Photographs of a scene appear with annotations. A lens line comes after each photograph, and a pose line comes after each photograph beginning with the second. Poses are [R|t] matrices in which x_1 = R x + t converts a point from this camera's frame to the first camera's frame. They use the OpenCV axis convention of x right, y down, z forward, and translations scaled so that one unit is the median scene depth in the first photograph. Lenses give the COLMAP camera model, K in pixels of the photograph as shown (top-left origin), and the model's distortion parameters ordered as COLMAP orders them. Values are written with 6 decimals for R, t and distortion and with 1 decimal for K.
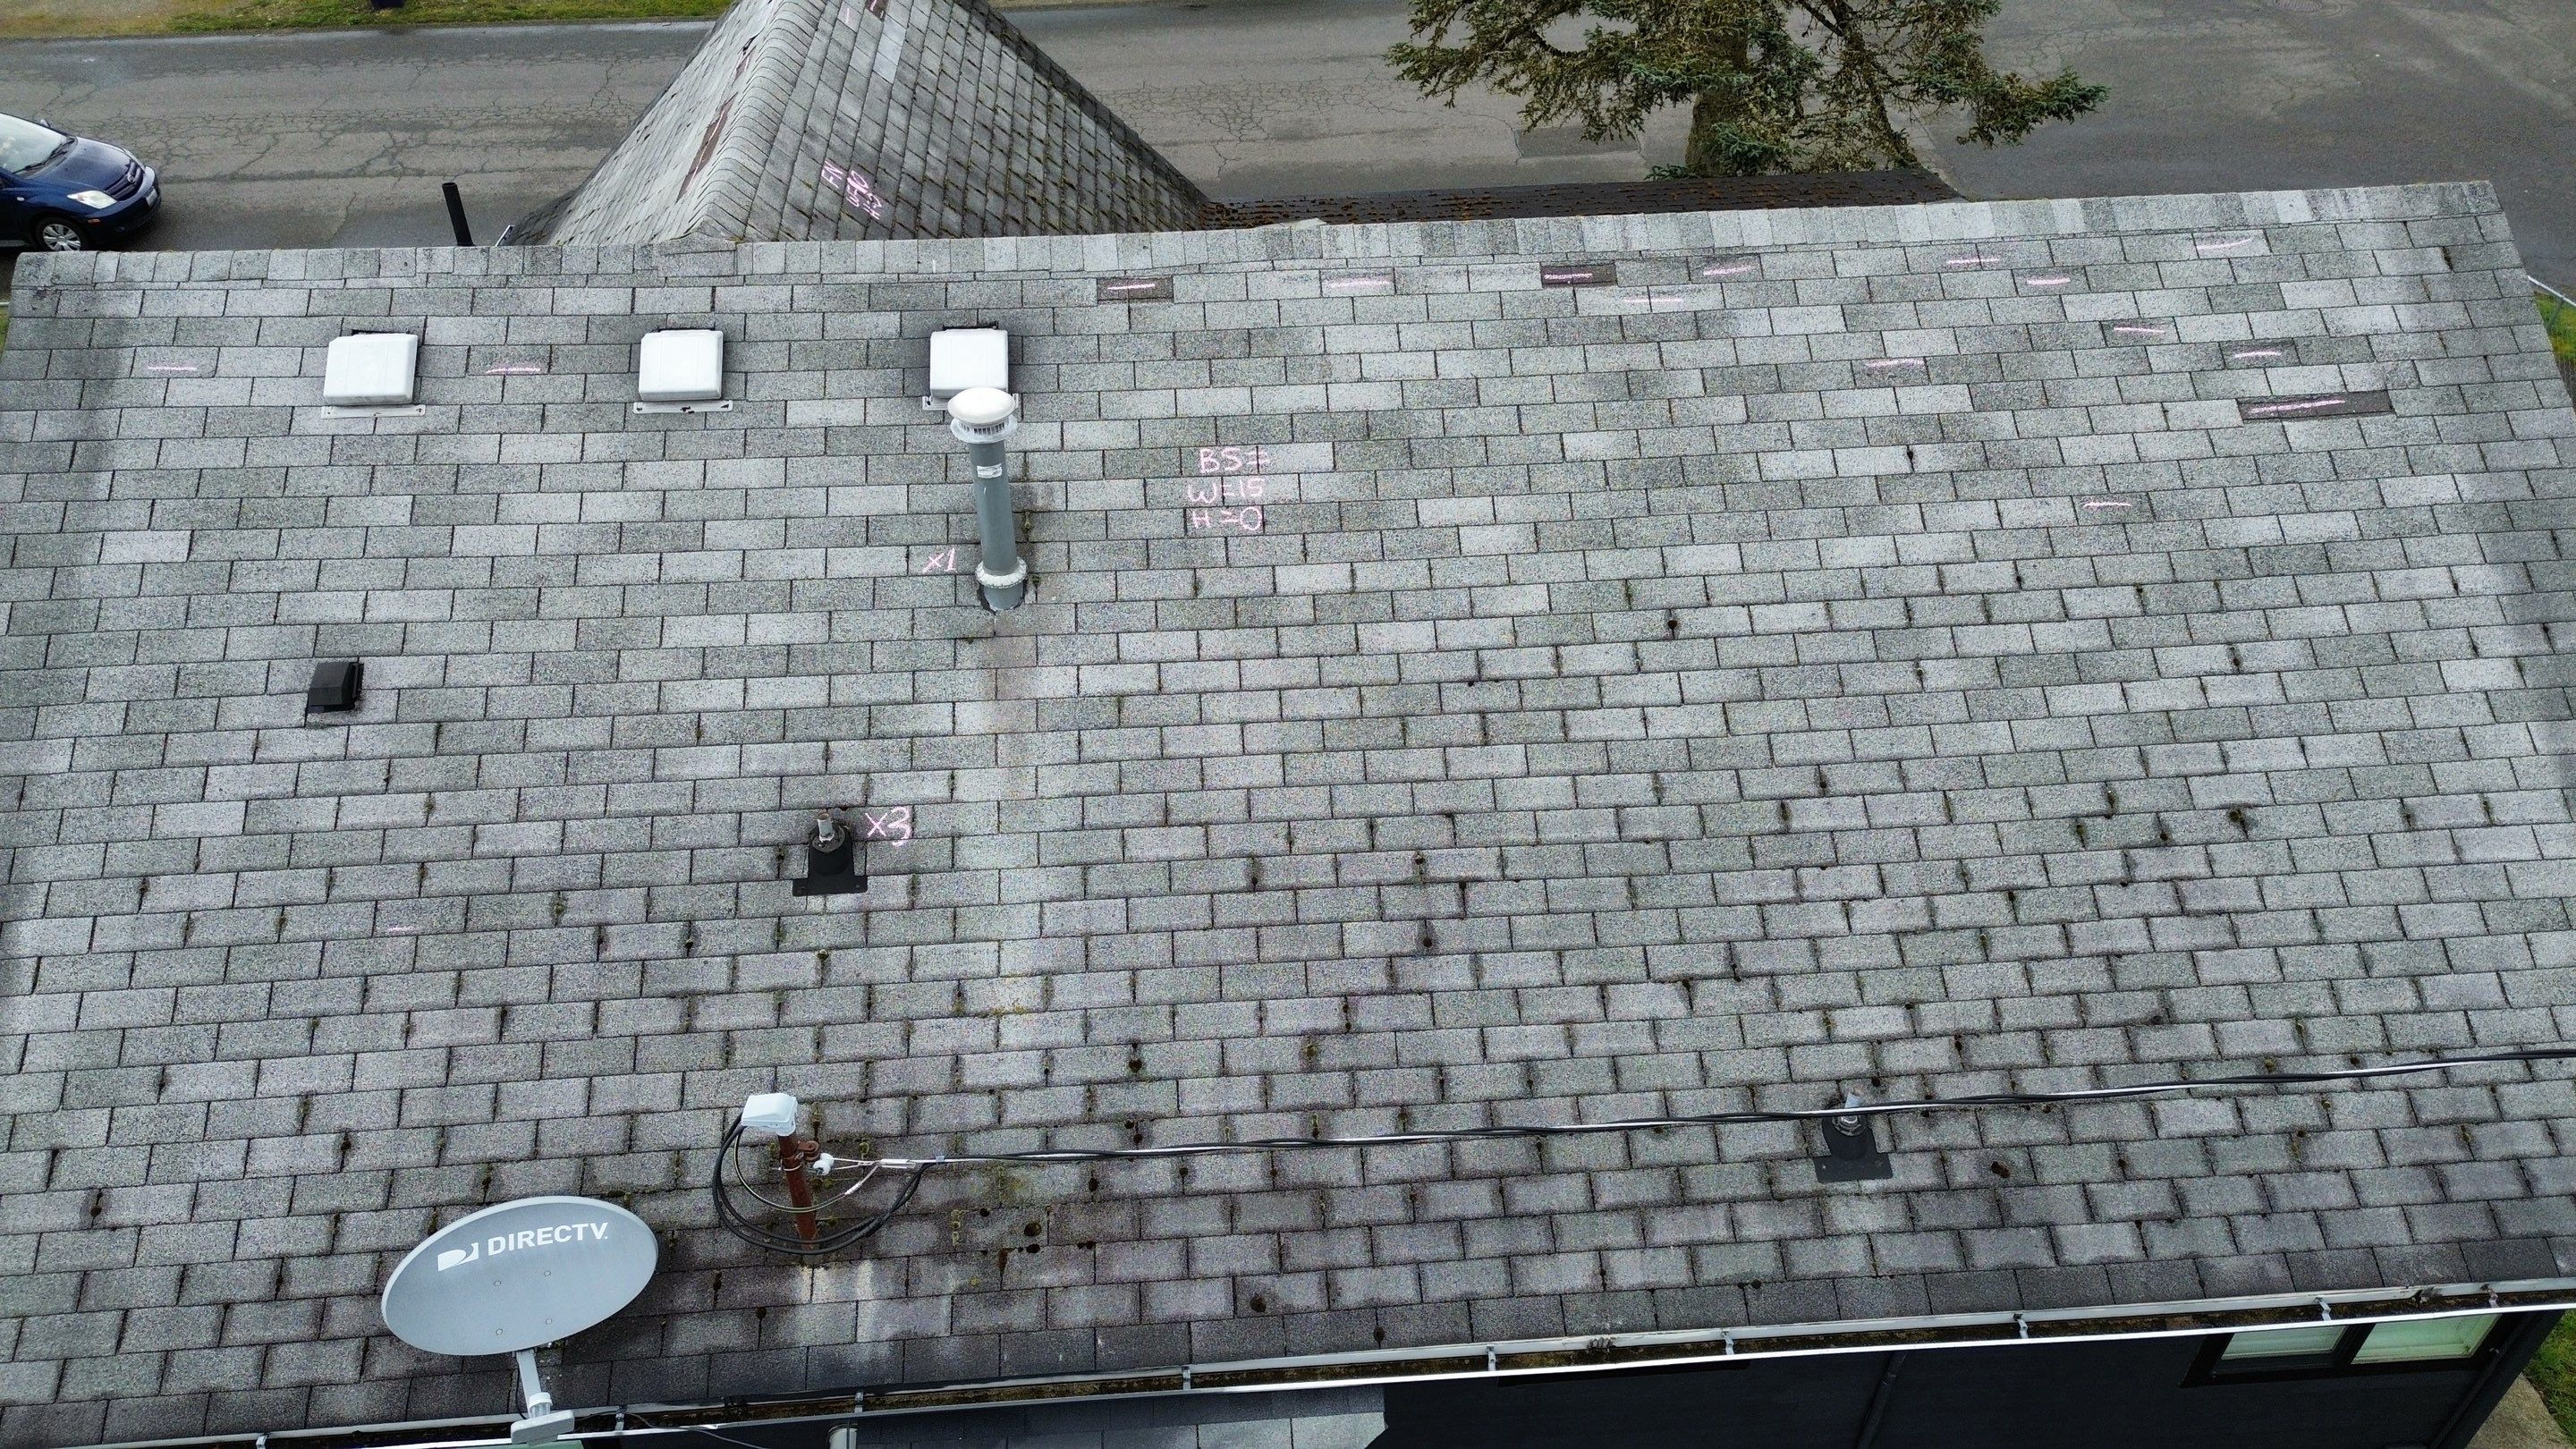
lens RADIAL K [[1822.8, 0, 1282.7], [0, 1822.8, 725.8], [0, 0, 1]] dist [0.073723, -0.071033]
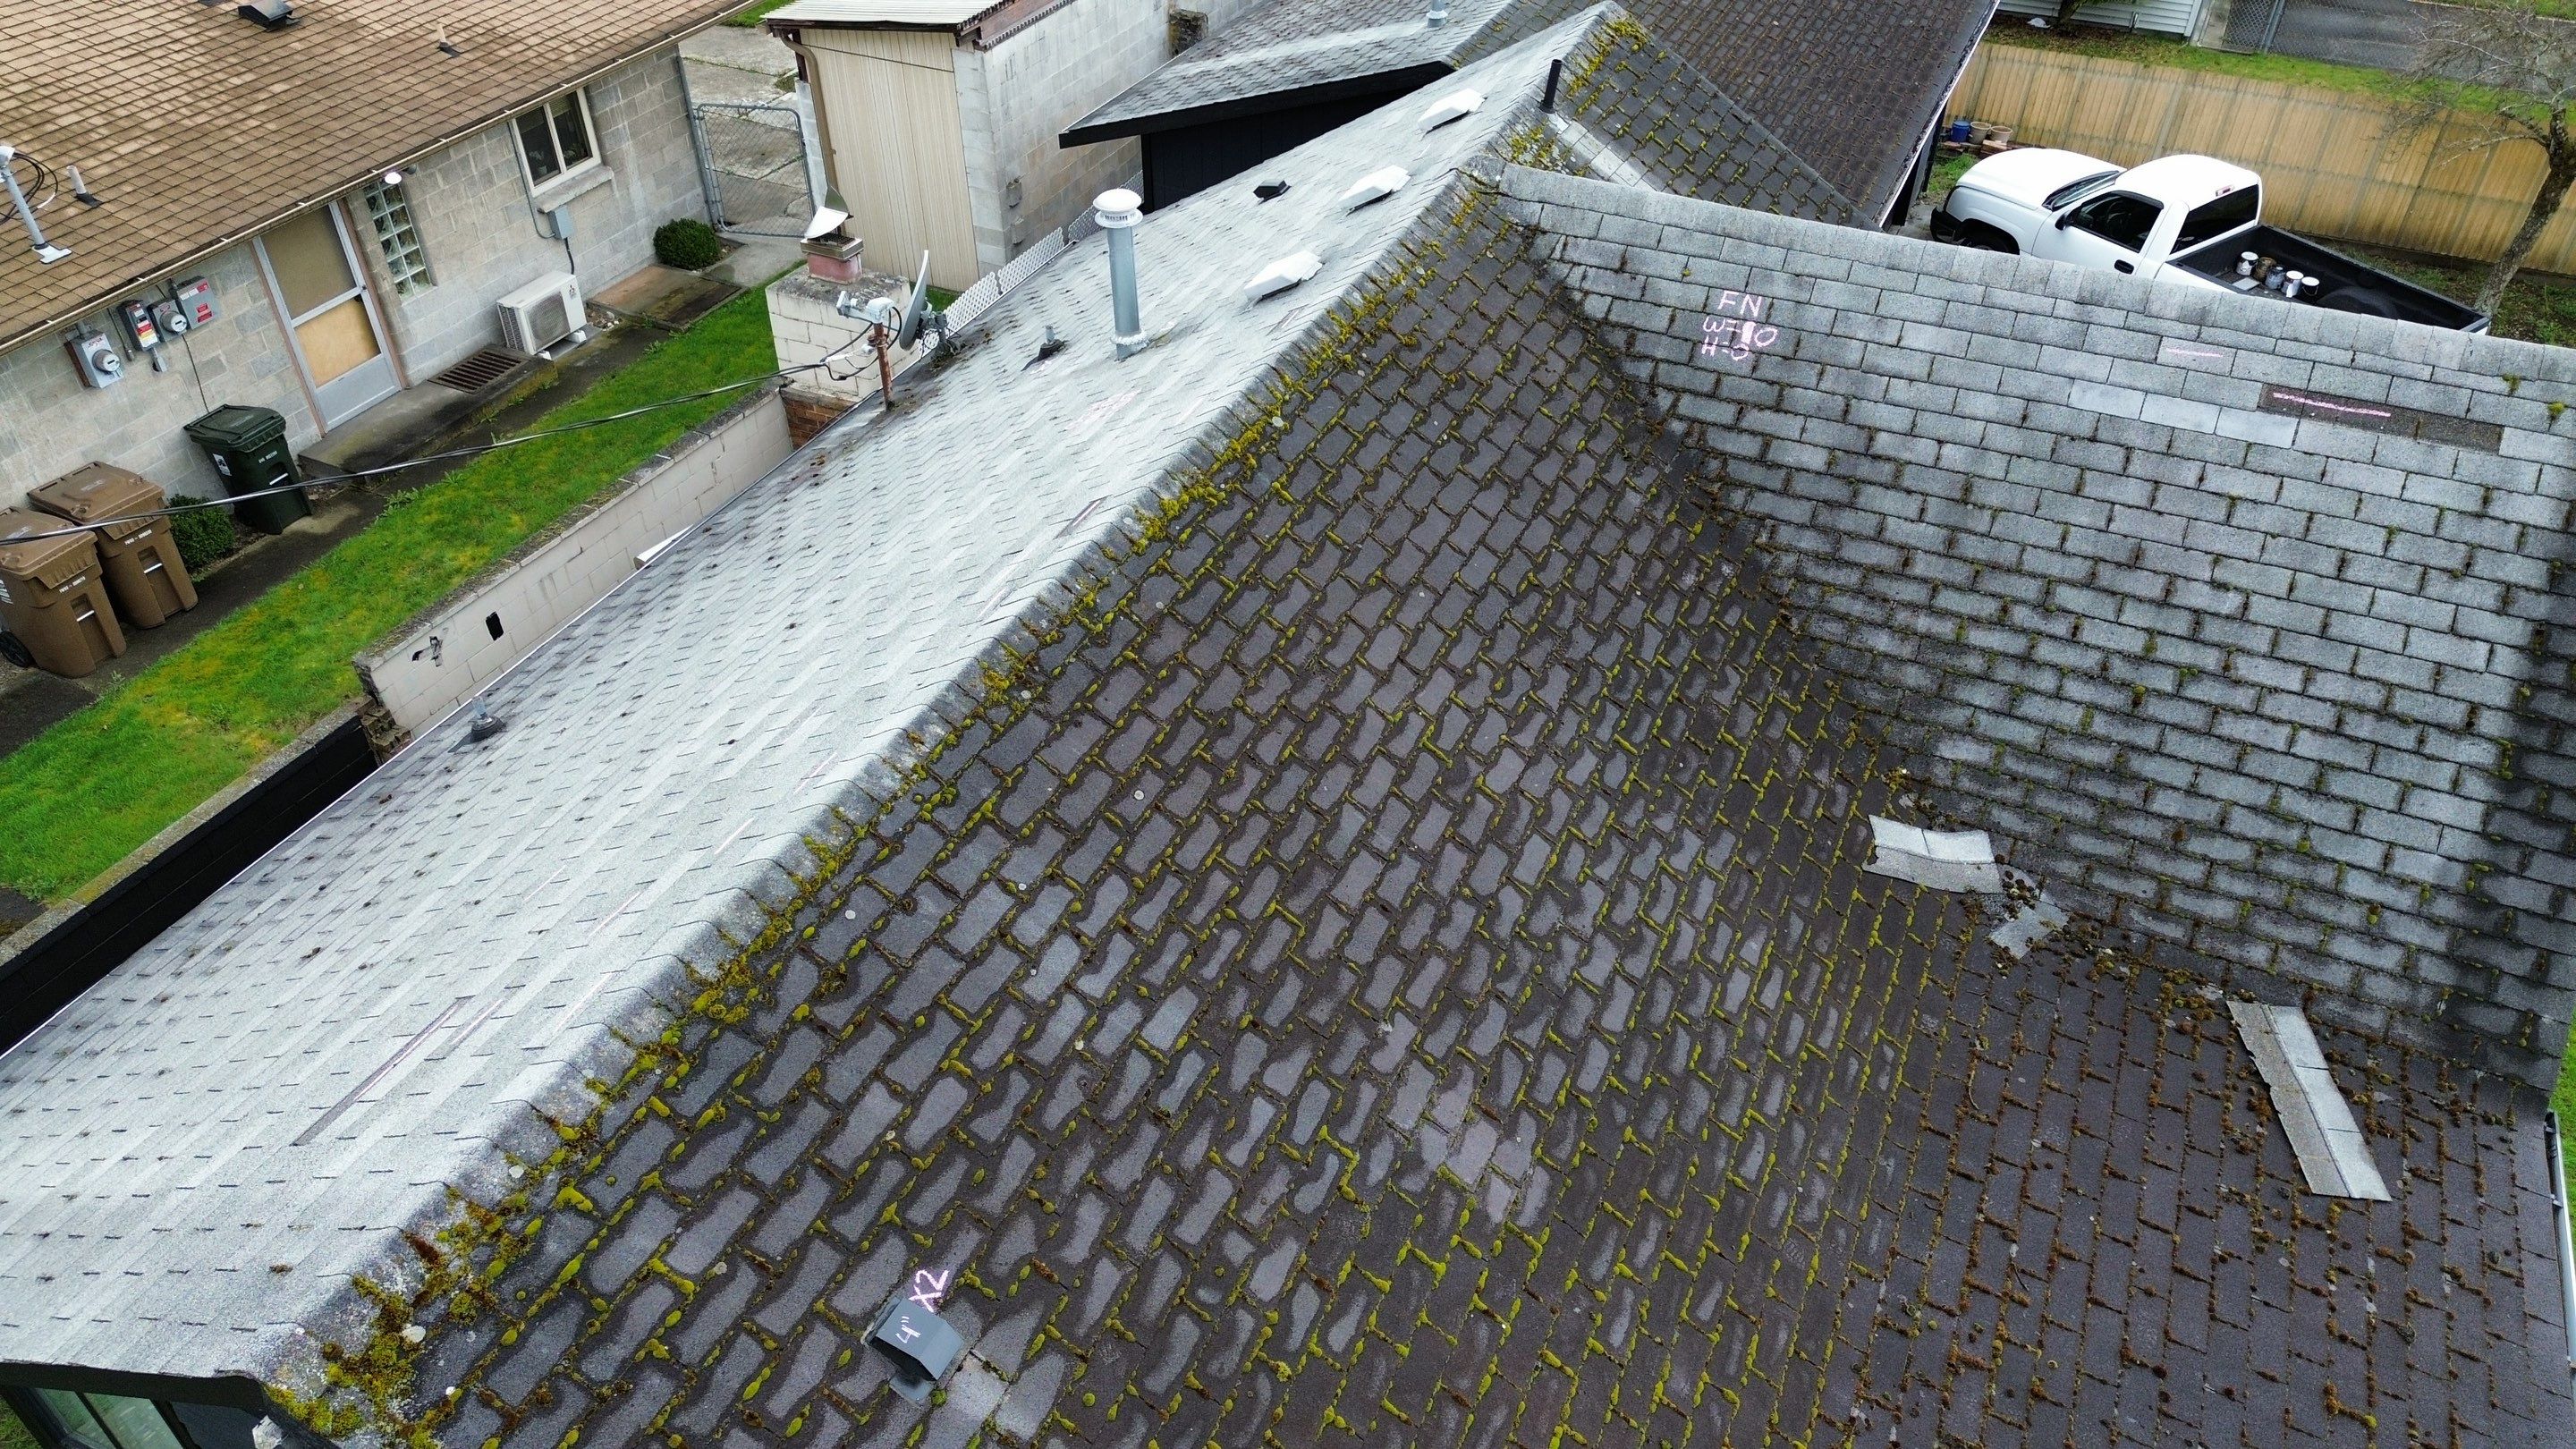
lens RADIAL K [[1822.8, 0, 1273.9], [0, 1822.8, 726.4], [0, 0, 1]] dist [0.073723, -0.071033]
pose [[-0.491122, 0.541075, -0.682669, 0.586110], [-0.552231, 0.412693, 0.724379, -0.676919], [0.673677, 0.732749, 0.096116, 0.777302]]
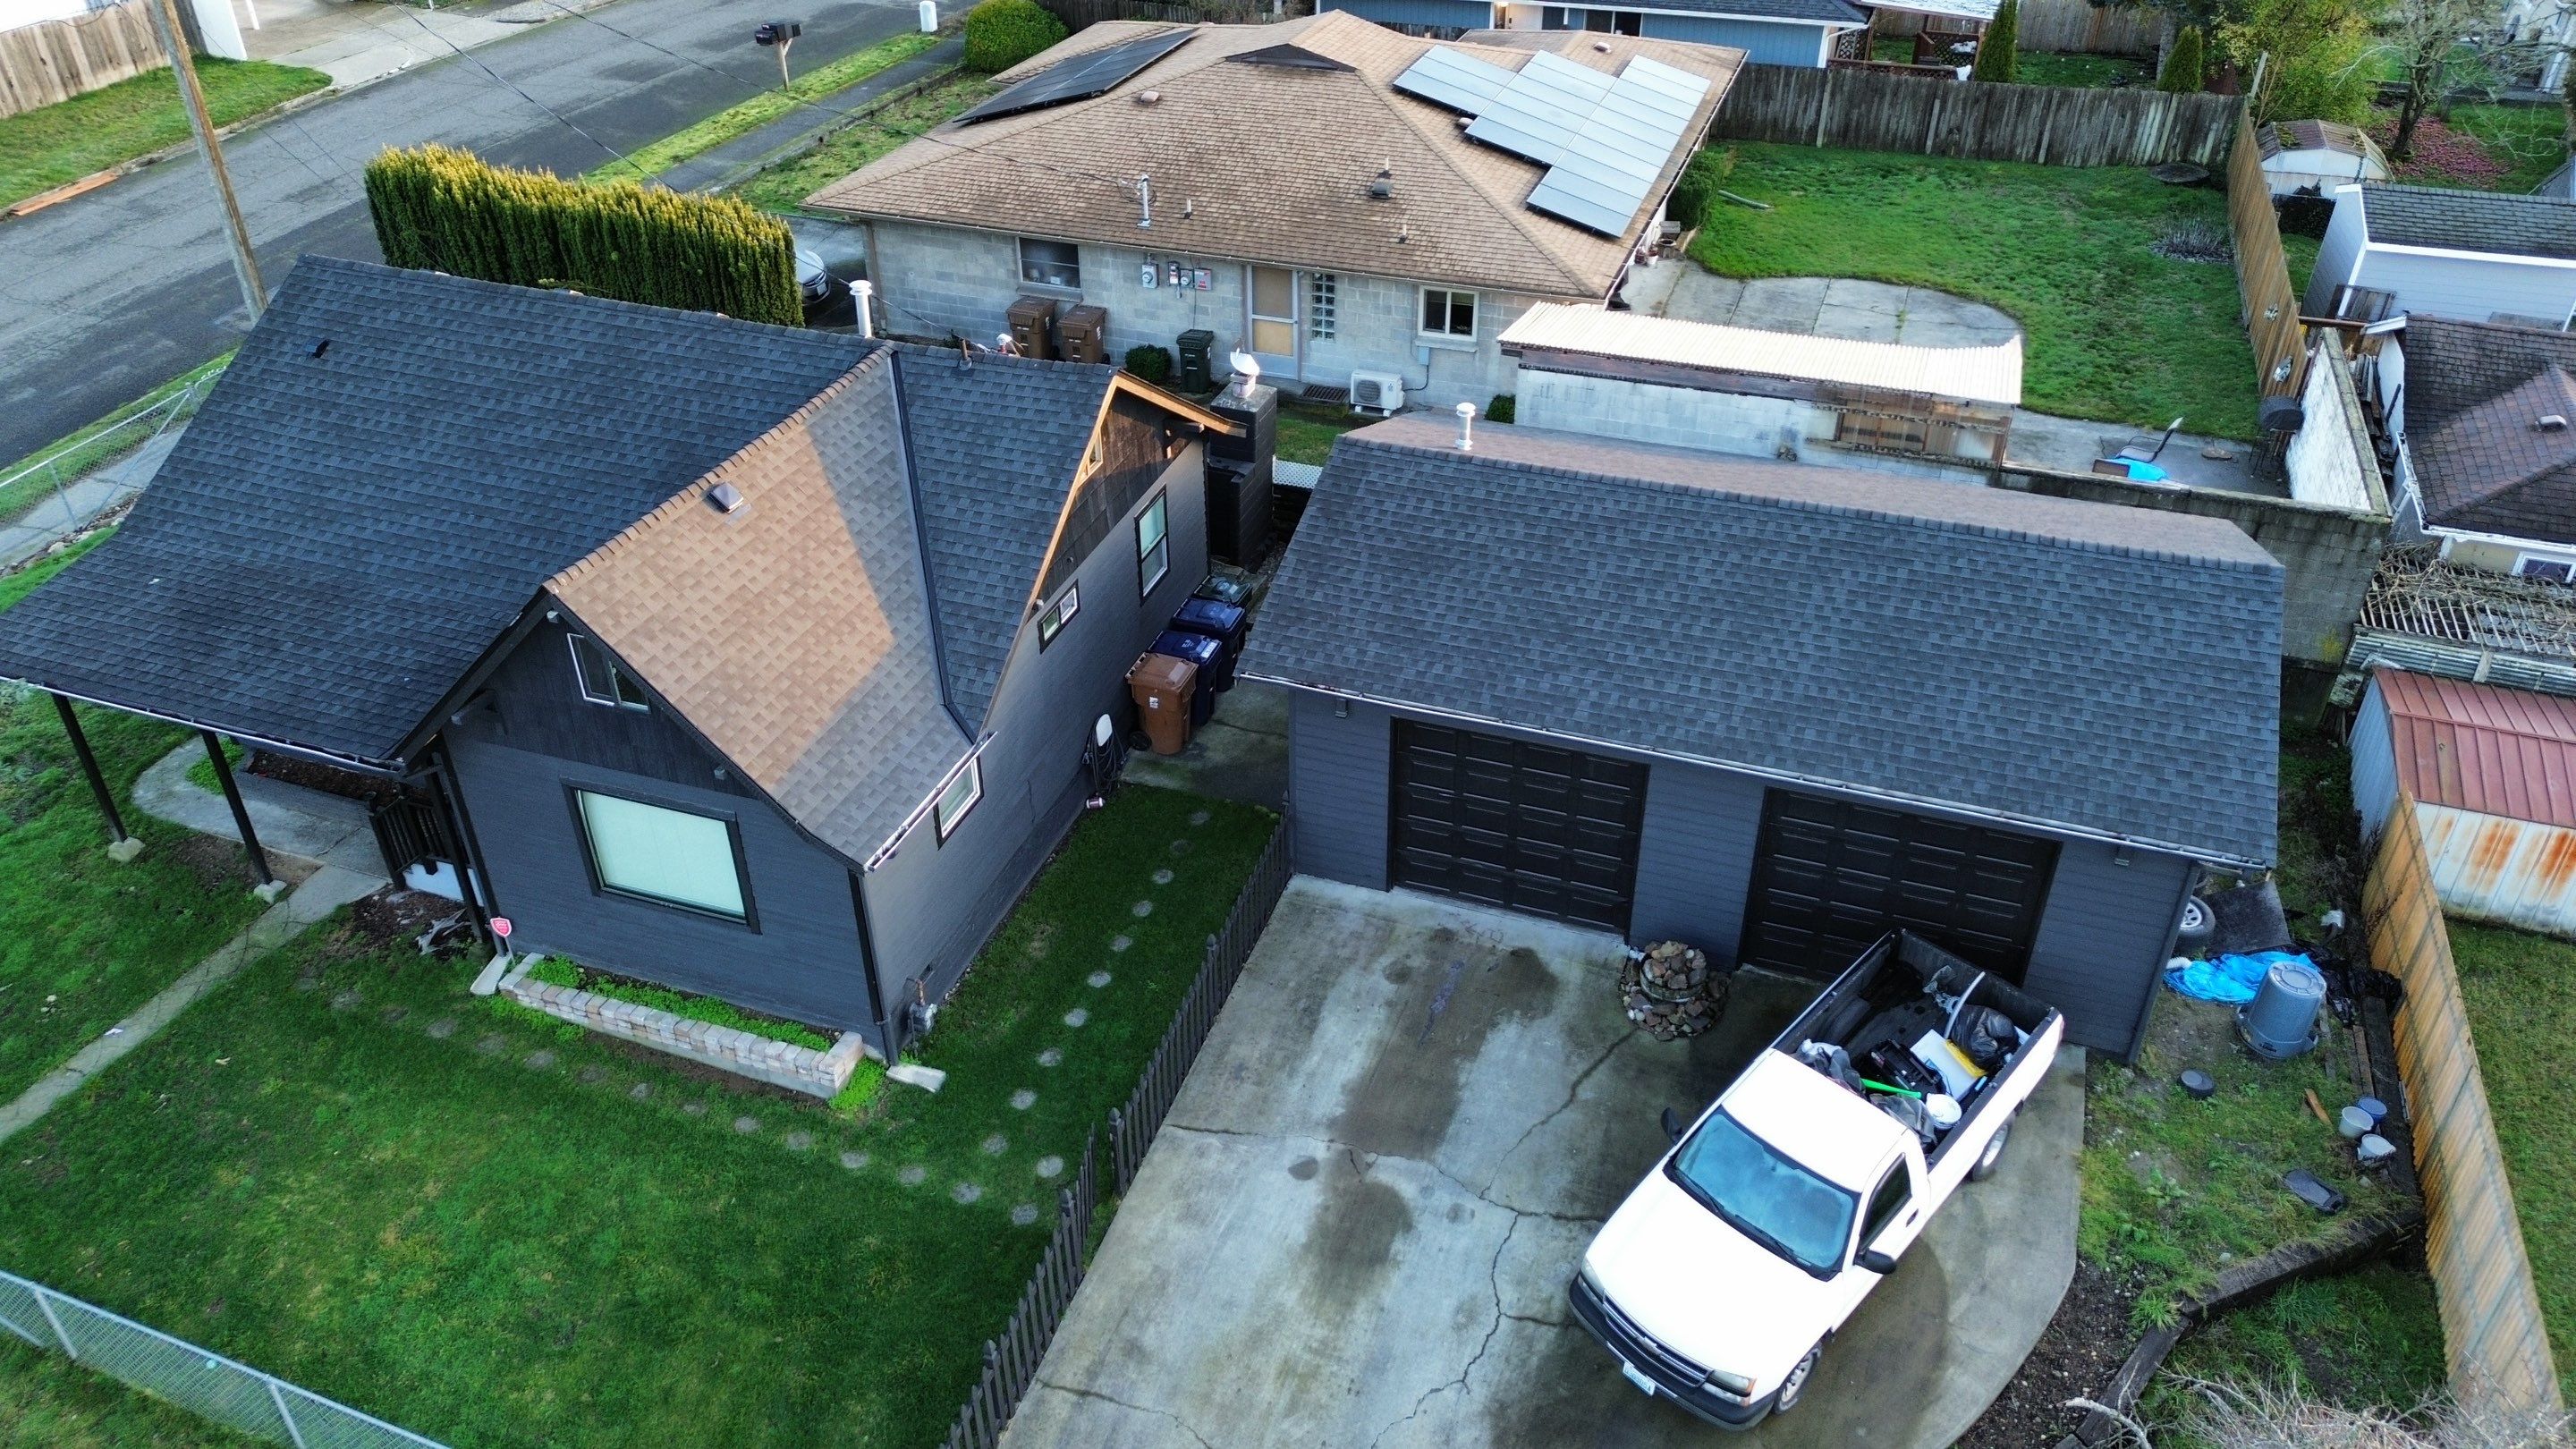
lens RADIAL K [[1822.8, 0, 1300.2], [0, 1822.8, 728.6], [0, 0, 1]] dist [0.073723, -0.071033]
pose [[-0.913127, -0.227330, 0.338408, -1.344182], [0.253696, 0.332915, 0.908188, -1.640745], [-0.319120, 0.915144, -0.246320, 1.408684]]
